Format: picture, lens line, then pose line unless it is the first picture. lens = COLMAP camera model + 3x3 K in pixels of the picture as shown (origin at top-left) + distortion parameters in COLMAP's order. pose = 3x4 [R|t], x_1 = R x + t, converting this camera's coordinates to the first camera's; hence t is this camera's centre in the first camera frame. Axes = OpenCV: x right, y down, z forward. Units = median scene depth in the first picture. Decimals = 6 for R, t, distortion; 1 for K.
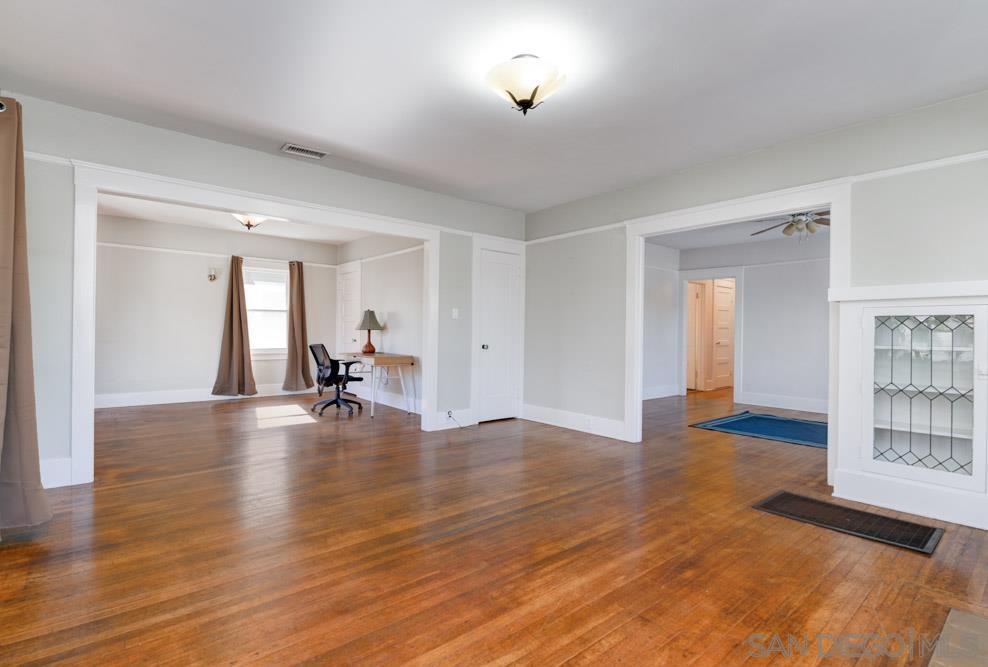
lens RADIAL K [[438.1, 0, 463.4], [0, 438.1, 332.8], [0, 0, 1]] dist [-0.004674, -0.000582]
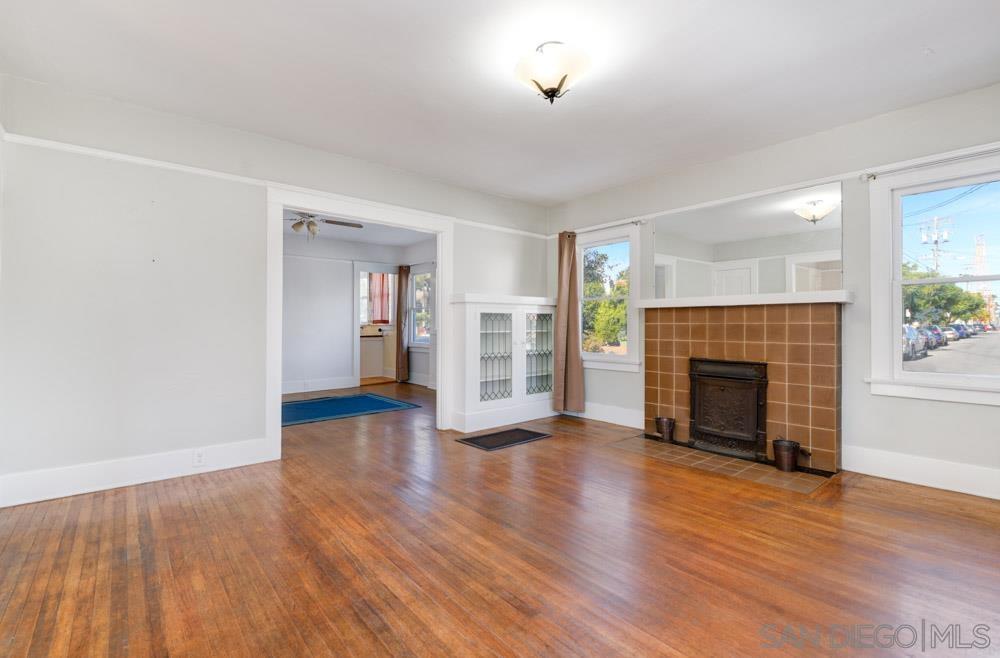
lens RADIAL K [[471.7, 0, 495.3], [0, 471.7, 323.5], [0, 0, 1]] dist [0.003970, -0.000238]
pose [[-0.043682, -0.008964, 0.999005, -0.823213], [-0.000604, 0.999960, 0.008946, -0.013655], [-0.999045, -0.000213, -0.043686, 1.055905]]
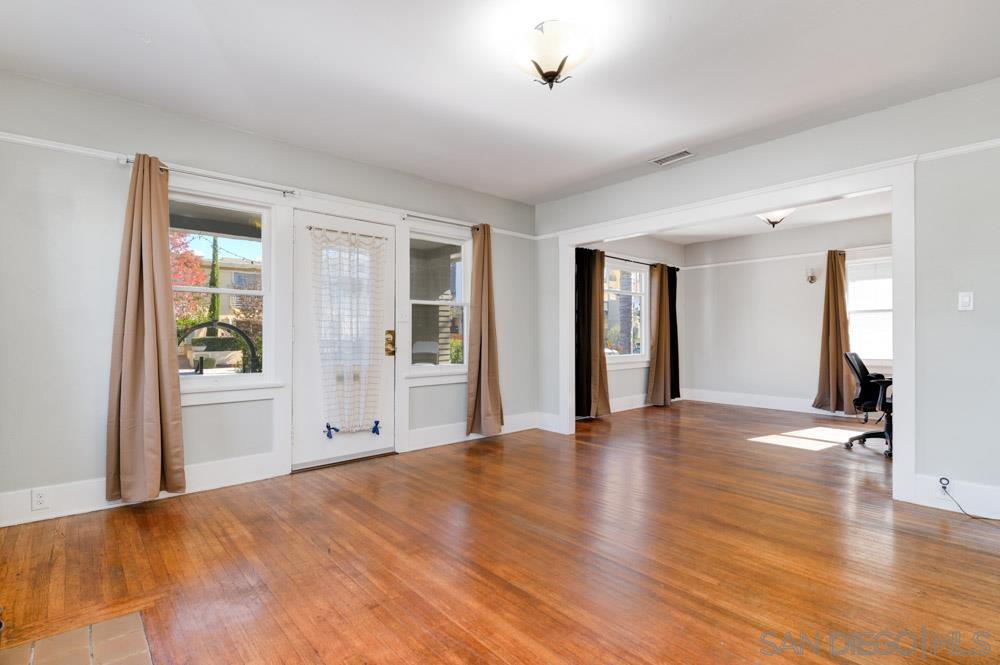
lens RADIAL K [[471.7, 0, 502.4], [0, 471.7, 333.1], [0, 0, 1]] dist [0.003970, -0.000238]
pose [[0.095099, -0.017750, -0.995310, 0.967749], [0.000476, 0.999842, -0.017785, 0.010849], [0.995468, 0.001218, 0.095092, 0.731975]]
